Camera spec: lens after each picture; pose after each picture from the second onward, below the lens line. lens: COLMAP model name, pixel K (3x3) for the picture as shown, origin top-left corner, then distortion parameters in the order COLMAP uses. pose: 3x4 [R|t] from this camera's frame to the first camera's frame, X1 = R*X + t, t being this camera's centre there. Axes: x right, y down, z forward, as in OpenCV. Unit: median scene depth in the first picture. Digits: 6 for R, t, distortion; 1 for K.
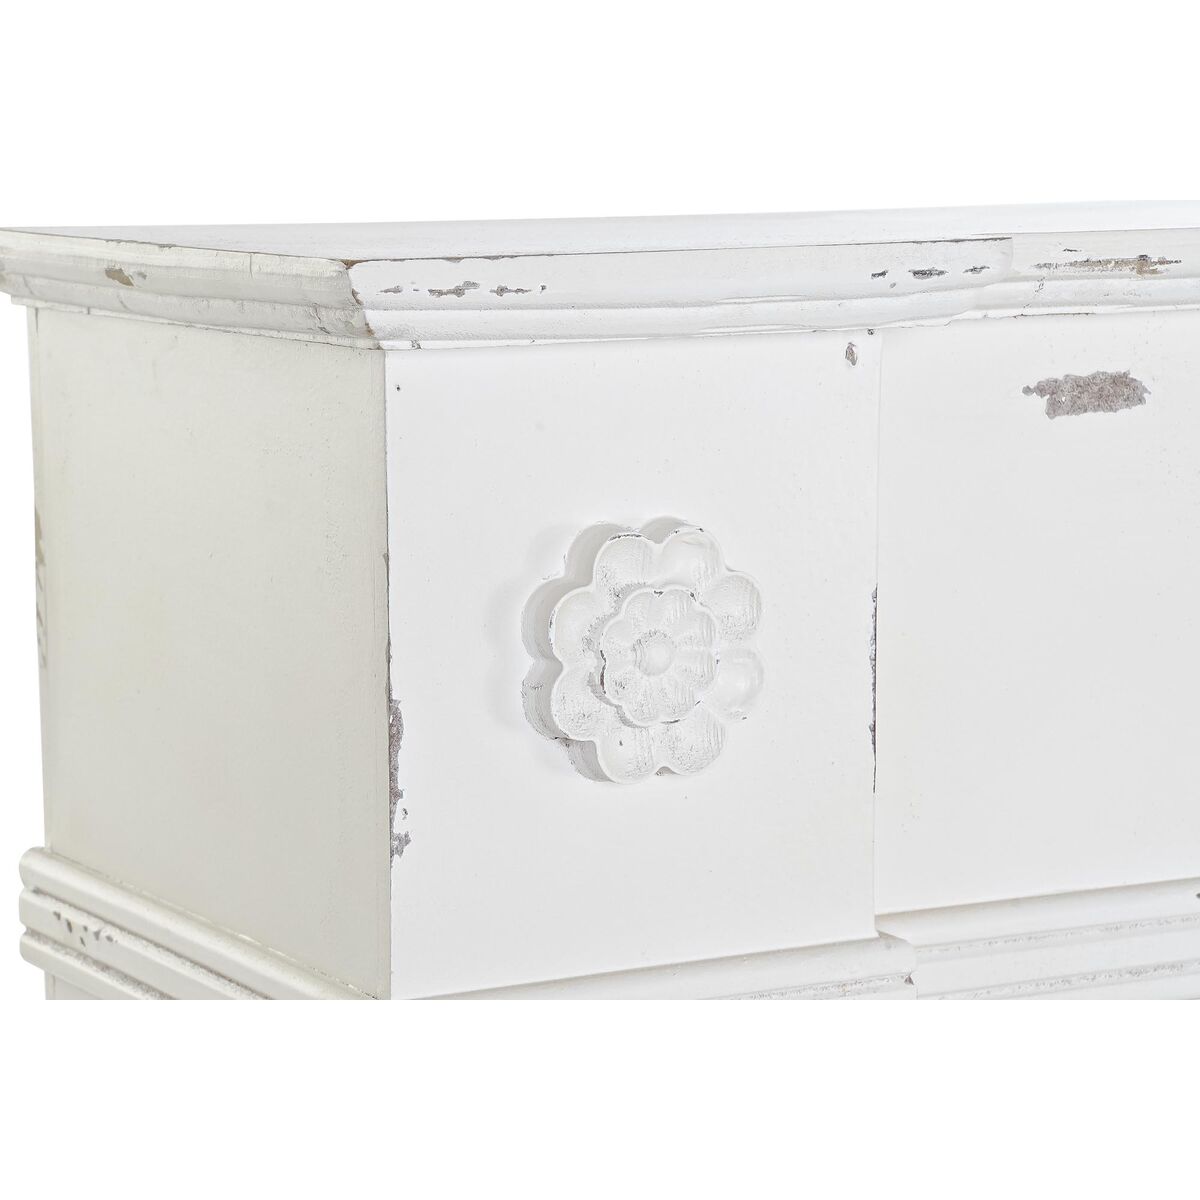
lens RADIAL K [[3984.0, 0, 600.0], [0, 3984.0, 600.0], [0, 0, 1]] dist [0.381592, -0.461712]
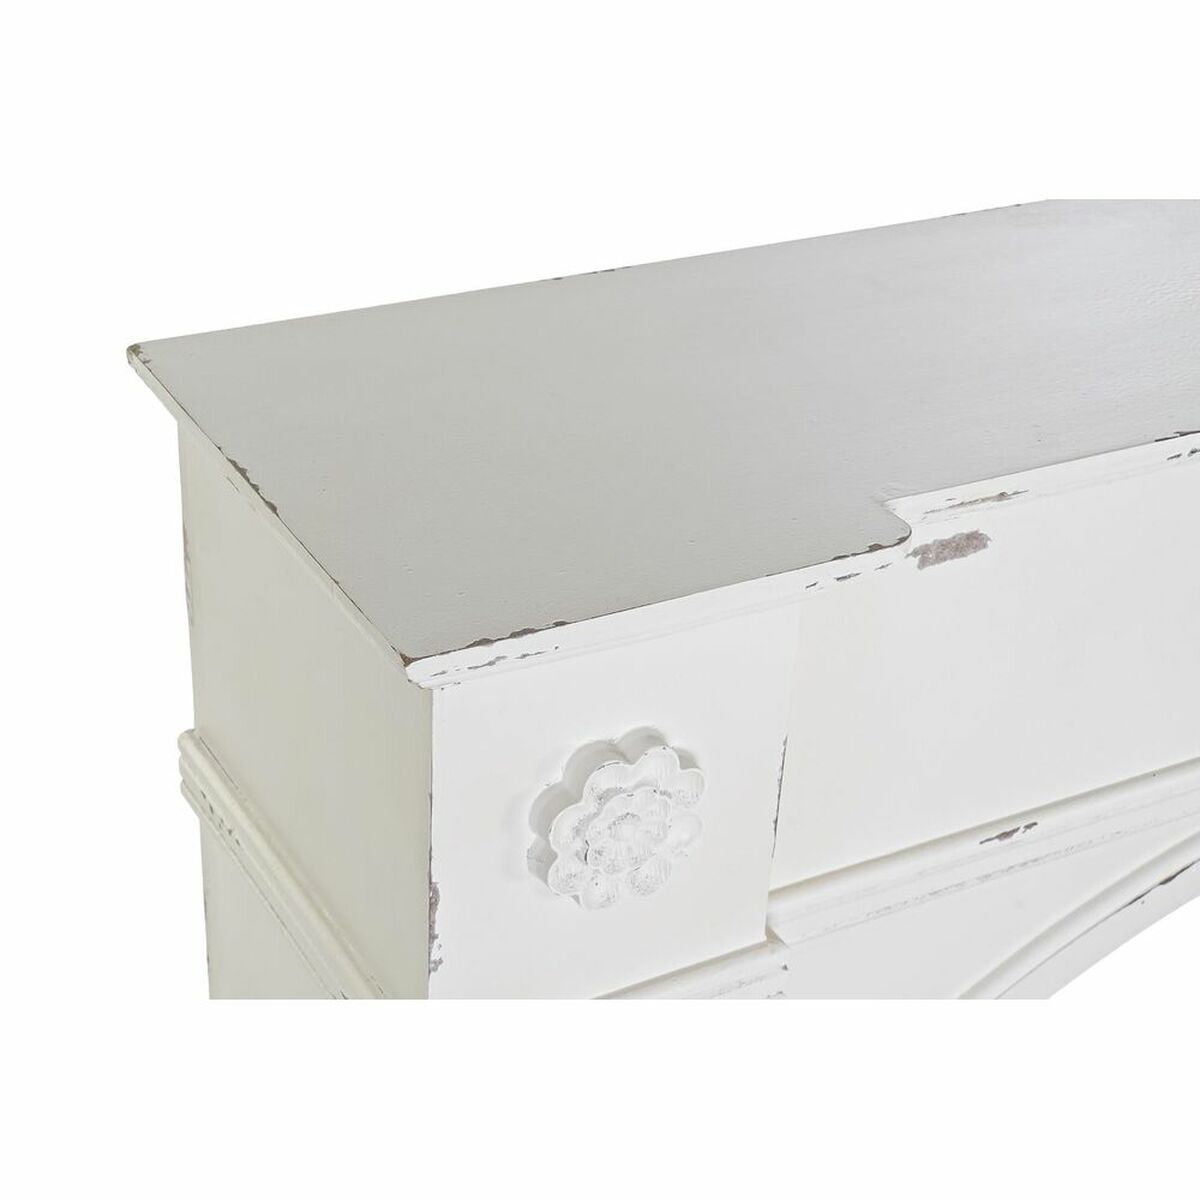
lens RADIAL K [[2217.5, 0, 600.0], [0, 2217.5, 600.0], [0, 0, 1]] dist [-0.006366, -0.063113]
pose [[0.998527, 0.044867, 0.030504, -0.021524], [-0.052983, 0.927402, 0.370295, -0.340145], [-0.011675, -0.371366, 0.928413, 0.319578]]
